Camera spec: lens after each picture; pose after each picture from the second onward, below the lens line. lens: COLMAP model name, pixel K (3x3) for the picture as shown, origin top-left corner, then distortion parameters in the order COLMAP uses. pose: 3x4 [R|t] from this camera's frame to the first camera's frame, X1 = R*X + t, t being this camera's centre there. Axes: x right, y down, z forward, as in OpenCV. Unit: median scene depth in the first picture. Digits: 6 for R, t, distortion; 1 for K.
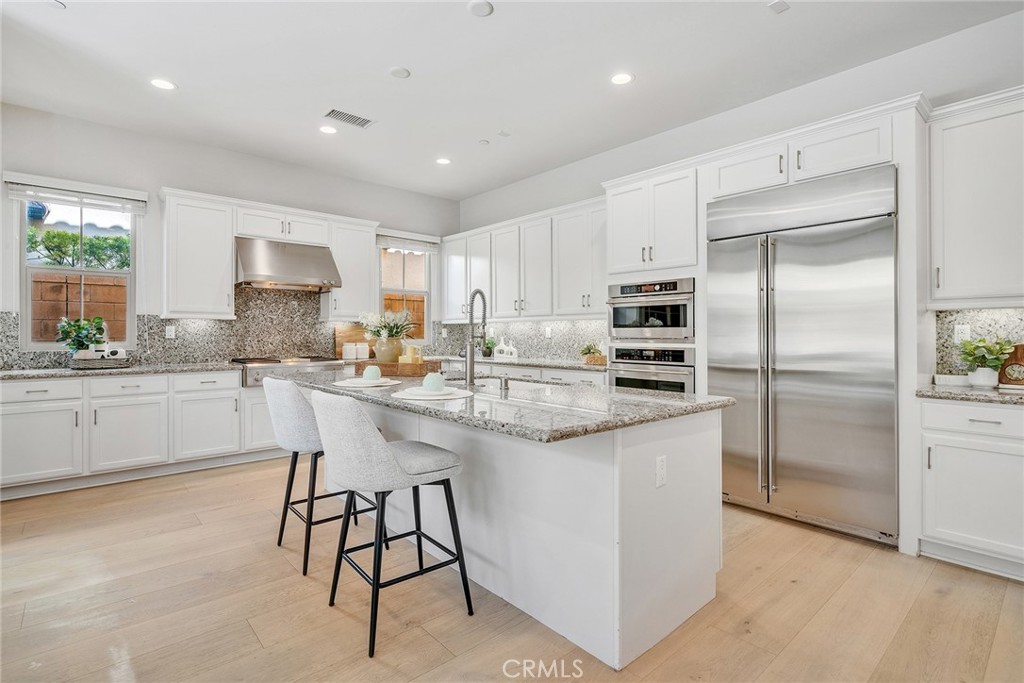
lens RADIAL K [[491.6, 0, 508.0], [0, 491.6, 342.7], [0, 0, 1]] dist [0.004684, 0.000196]
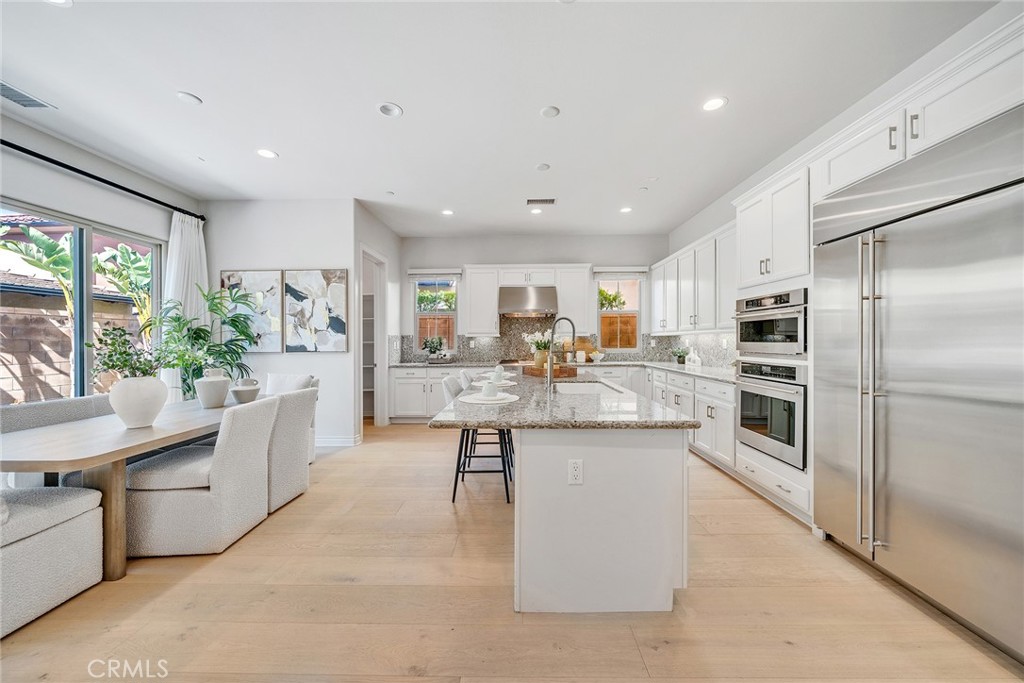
lens RADIAL K [[370.9, 0, 511.6], [0, 370.9, 348.1], [0, 0, 1]] dist [-0.002728, -0.000175]
pose [[0.739508, 0.008241, -0.673097, 0.404497], [-0.004181, 0.999962, 0.007649, -0.022445], [0.673135, -0.002843, 0.739514, 0.119744]]
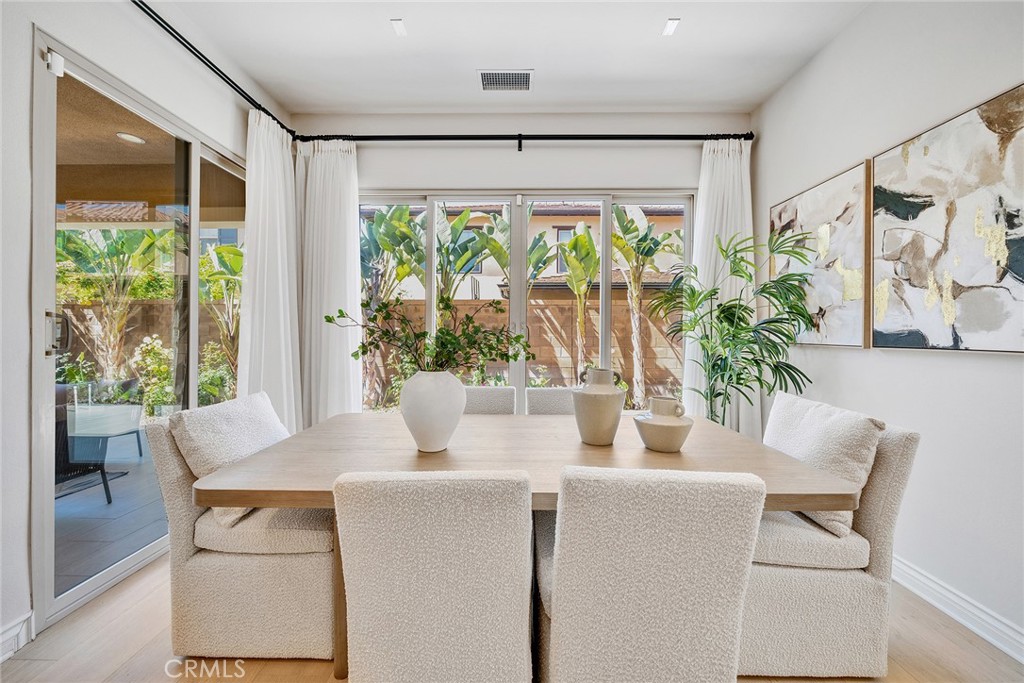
lens RADIAL K [[370.9, 0, 517.3], [0, 370.9, 331.9], [0, 0, 1]] dist [-0.002728, -0.000175]
pose [[-0.643291, 0.000555, -0.765621, -0.232488], [-0.011197, 0.999886, 0.010133, -0.017461], [0.765540, 0.015091, -0.643212, 0.470366]]
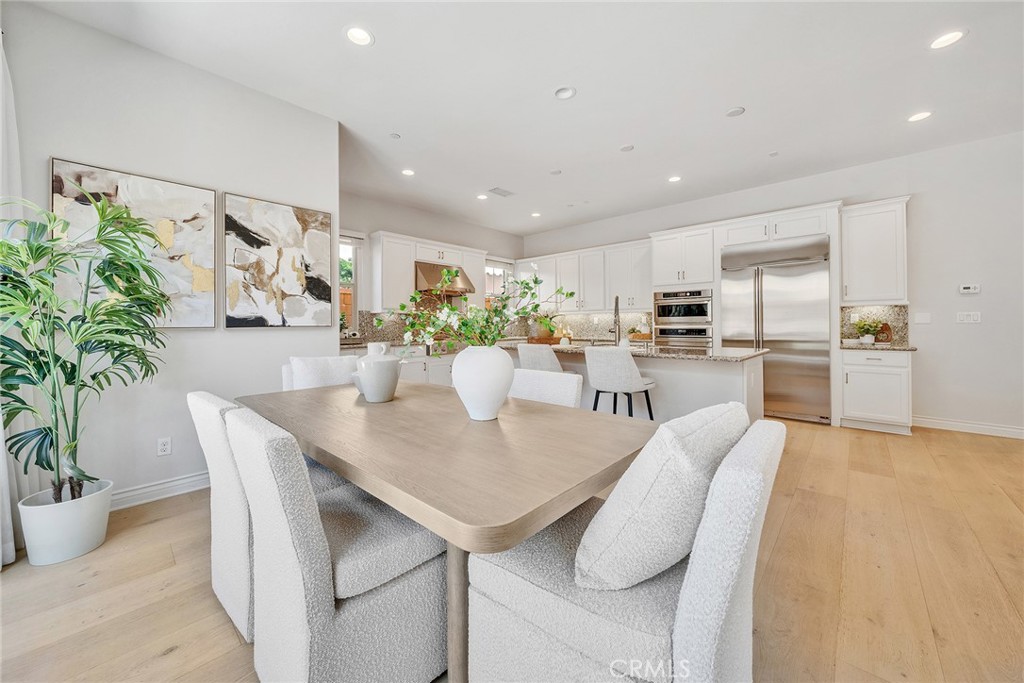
lens RADIAL K [[370.9, 0, 504.7], [0, 370.9, 331.9], [0, 0, 1]] dist [-0.002728, -0.000175]
pose [[0.995439, -0.009531, 0.094921, -0.475686], [0.009432, 0.999954, 0.001483, 0.016440], [-0.094931, -0.000581, 0.995484, -0.268599]]
